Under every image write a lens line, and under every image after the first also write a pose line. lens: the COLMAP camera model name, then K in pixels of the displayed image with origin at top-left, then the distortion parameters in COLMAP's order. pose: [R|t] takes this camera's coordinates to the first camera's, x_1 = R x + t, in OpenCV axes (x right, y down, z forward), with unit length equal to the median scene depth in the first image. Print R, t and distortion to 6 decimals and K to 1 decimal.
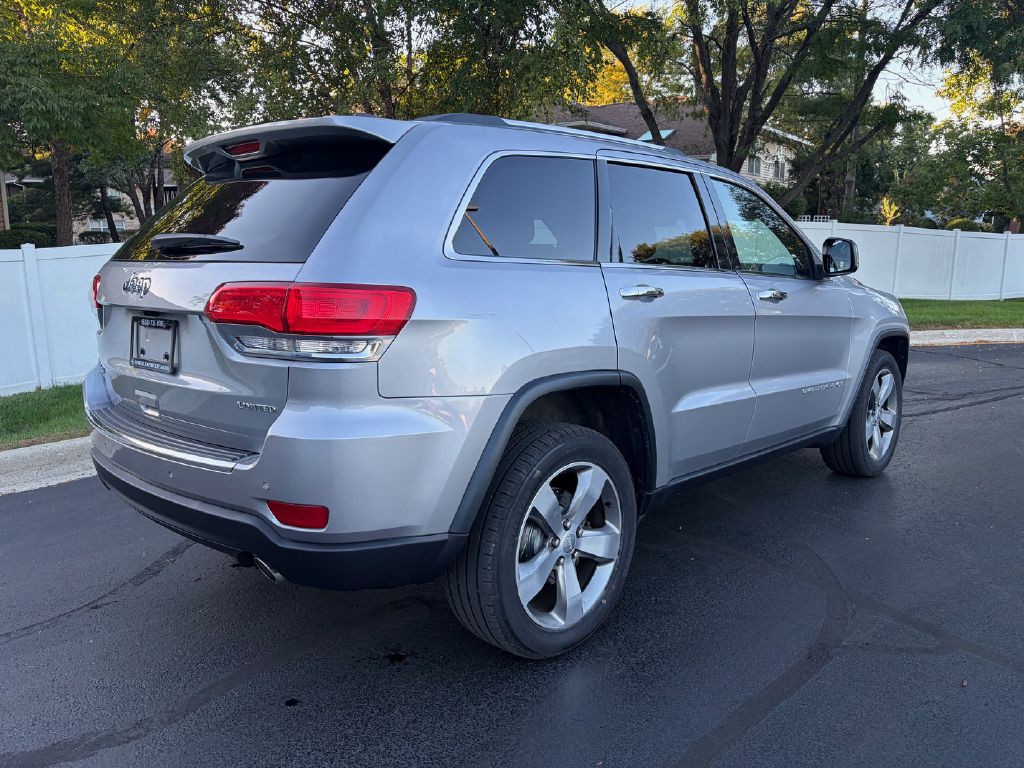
lens RADIAL K [[801.8, 0, 497.4], [0, 801.8, 377.6], [0, 0, 1]] dist [0.073654, -0.094251]
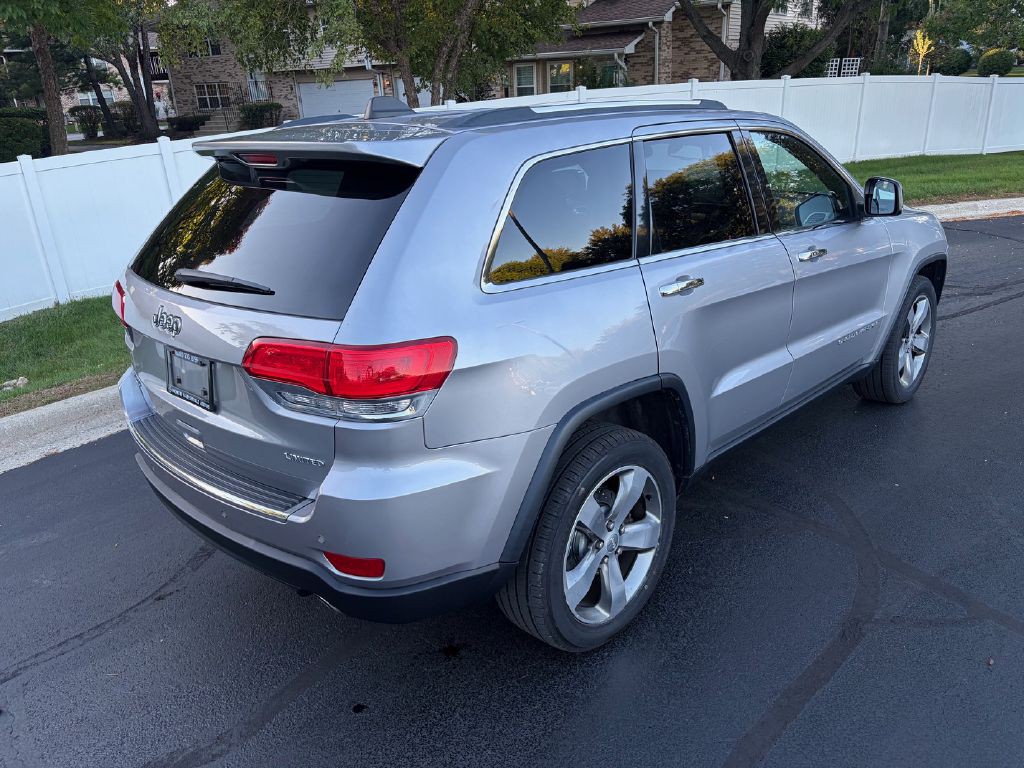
lens RADIAL K [[801.5, 0, 507.4], [0, 801.5, 386.5], [0, 0, 1]] dist [0.070663, -0.085059]
pose [[0.999127, -0.040249, -0.011225, -0.023645], [0.041640, 0.981443, 0.187179, -0.175098], [0.003483, -0.187483, 0.982262, 0.024479]]
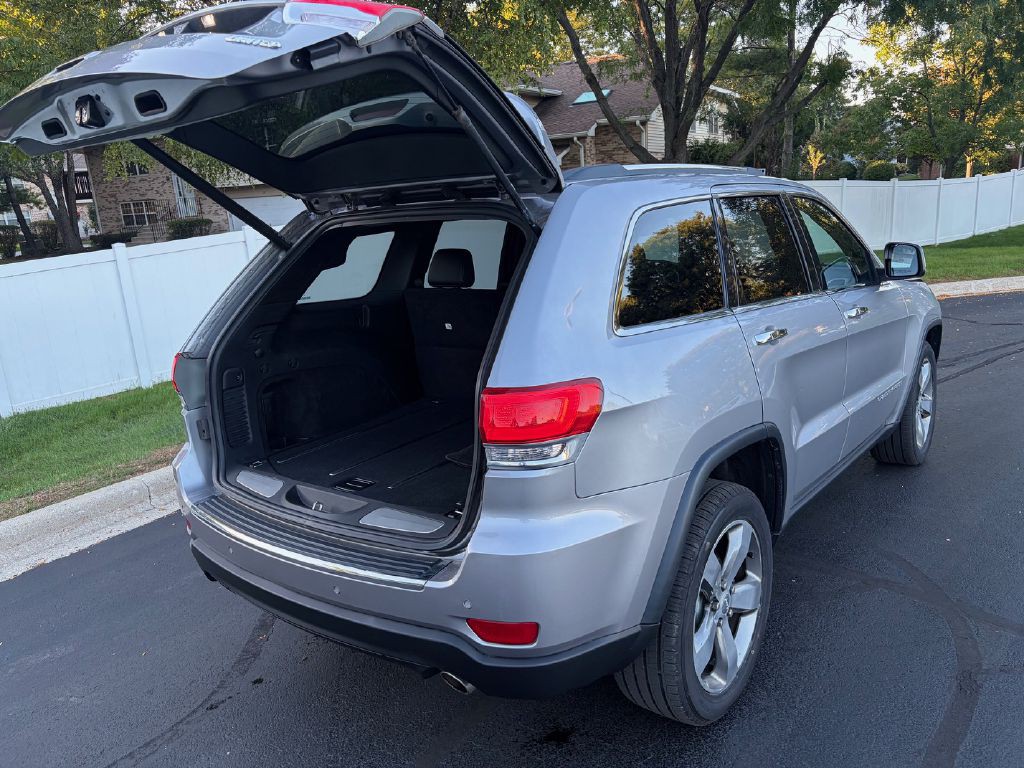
lens RADIAL K [[801.5, 0, 507.4], [0, 801.5, 386.5], [0, 0, 1]] dist [0.070663, -0.085059]
pose [[0.992719, -0.079259, 0.090707, -0.224765], [0.073848, 0.995369, 0.061545, -0.126744], [-0.095165, -0.054399, 0.993974, 0.059863]]
